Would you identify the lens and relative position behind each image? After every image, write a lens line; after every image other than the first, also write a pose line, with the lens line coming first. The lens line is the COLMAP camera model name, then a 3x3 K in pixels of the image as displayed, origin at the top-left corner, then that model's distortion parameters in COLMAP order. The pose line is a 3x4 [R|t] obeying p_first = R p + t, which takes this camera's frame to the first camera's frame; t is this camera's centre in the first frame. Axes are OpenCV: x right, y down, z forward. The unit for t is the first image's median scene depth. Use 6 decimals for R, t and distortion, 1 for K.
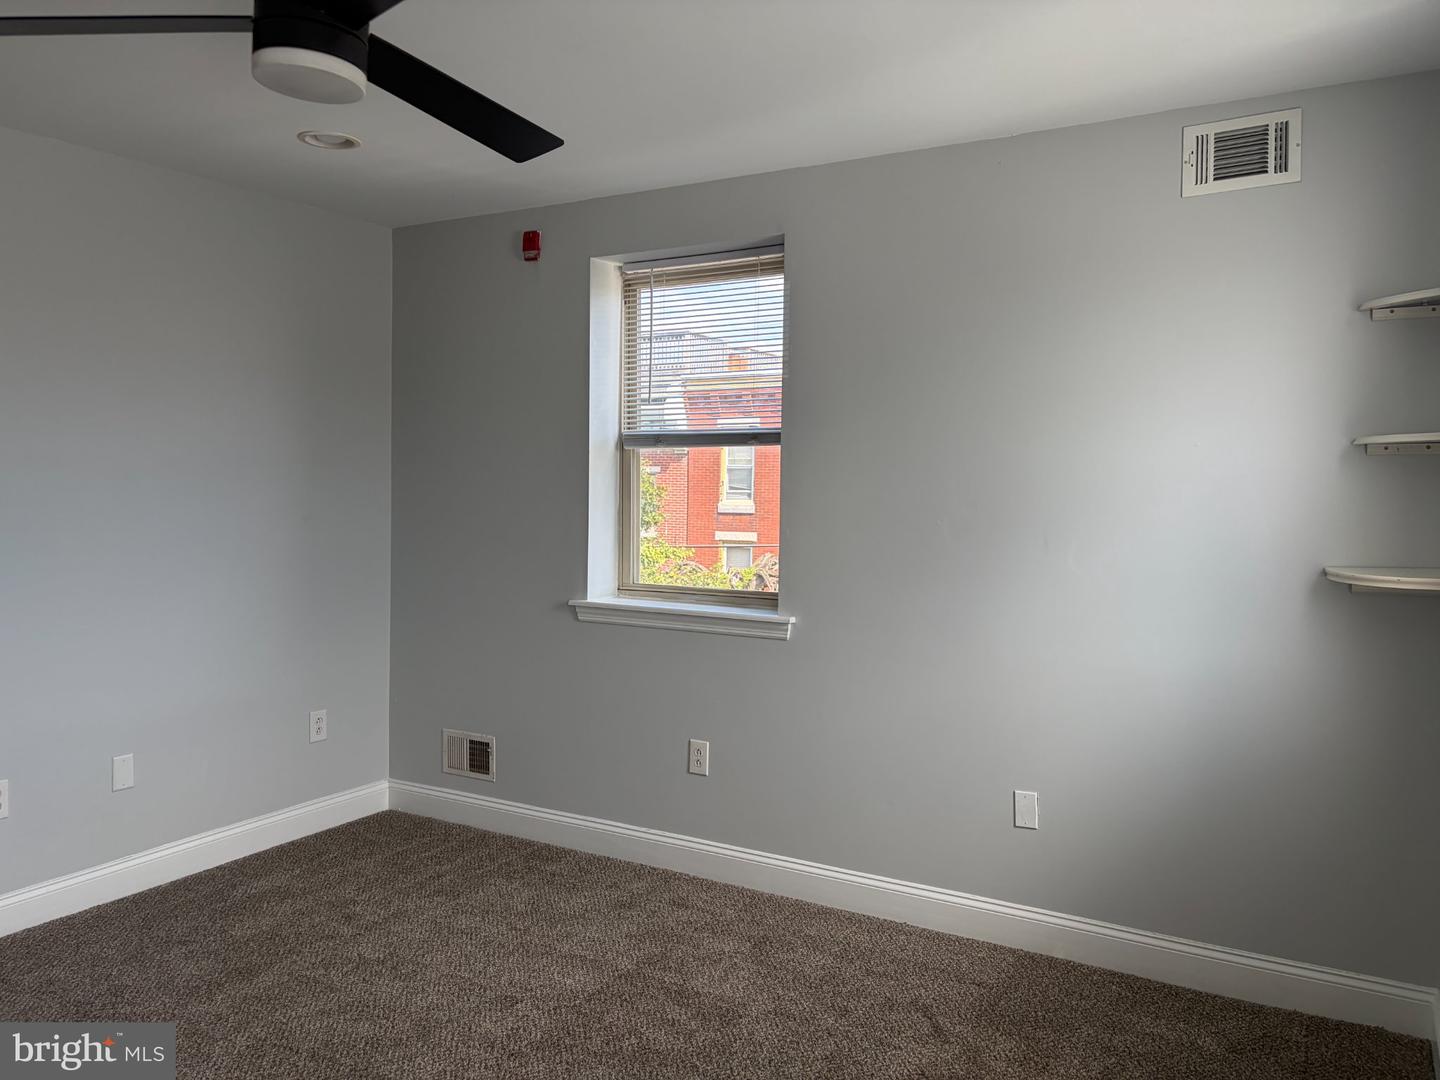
lens RADIAL K [[1093.1, 0, 724.1], [0, 1093.1, 549.1], [0, 0, 1]] dist [0.063857, -0.060020]
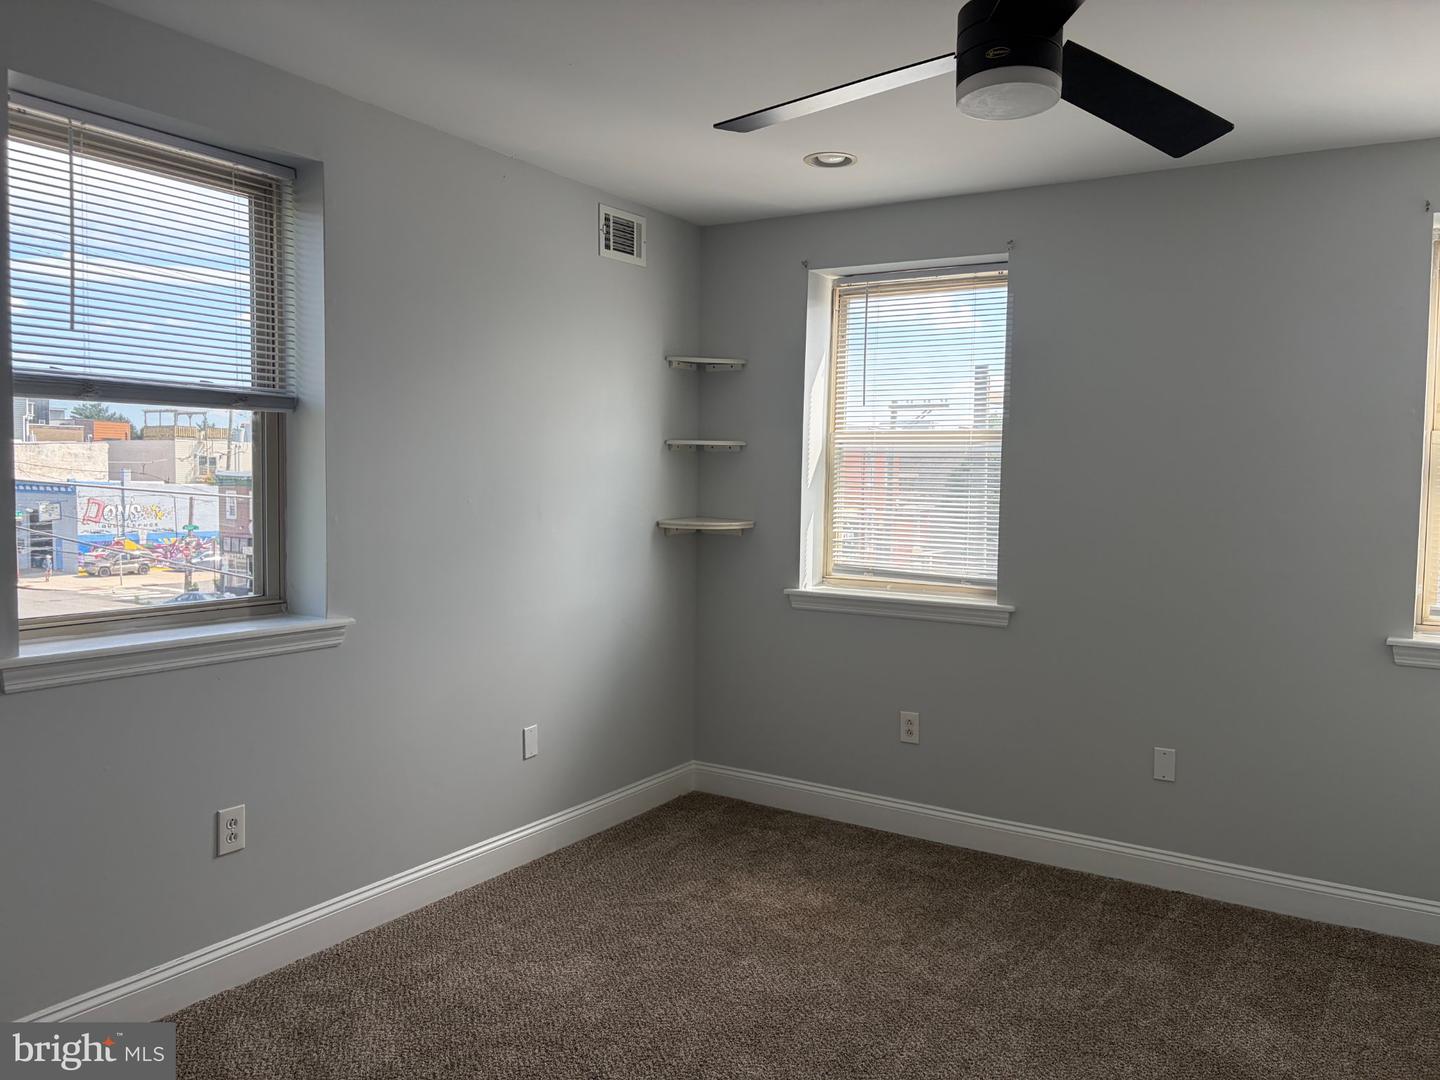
lens RADIAL K [[1093.1, 0, 724.1], [0, 1093.1, 549.1], [0, 0, 1]] dist [0.063857, -0.060020]
pose [[0.017997, -0.083359, 0.996357, -0.962068], [0.024982, 0.996245, 0.082898, -0.067928], [-0.999526, 0.023400, 0.020012, 0.834516]]
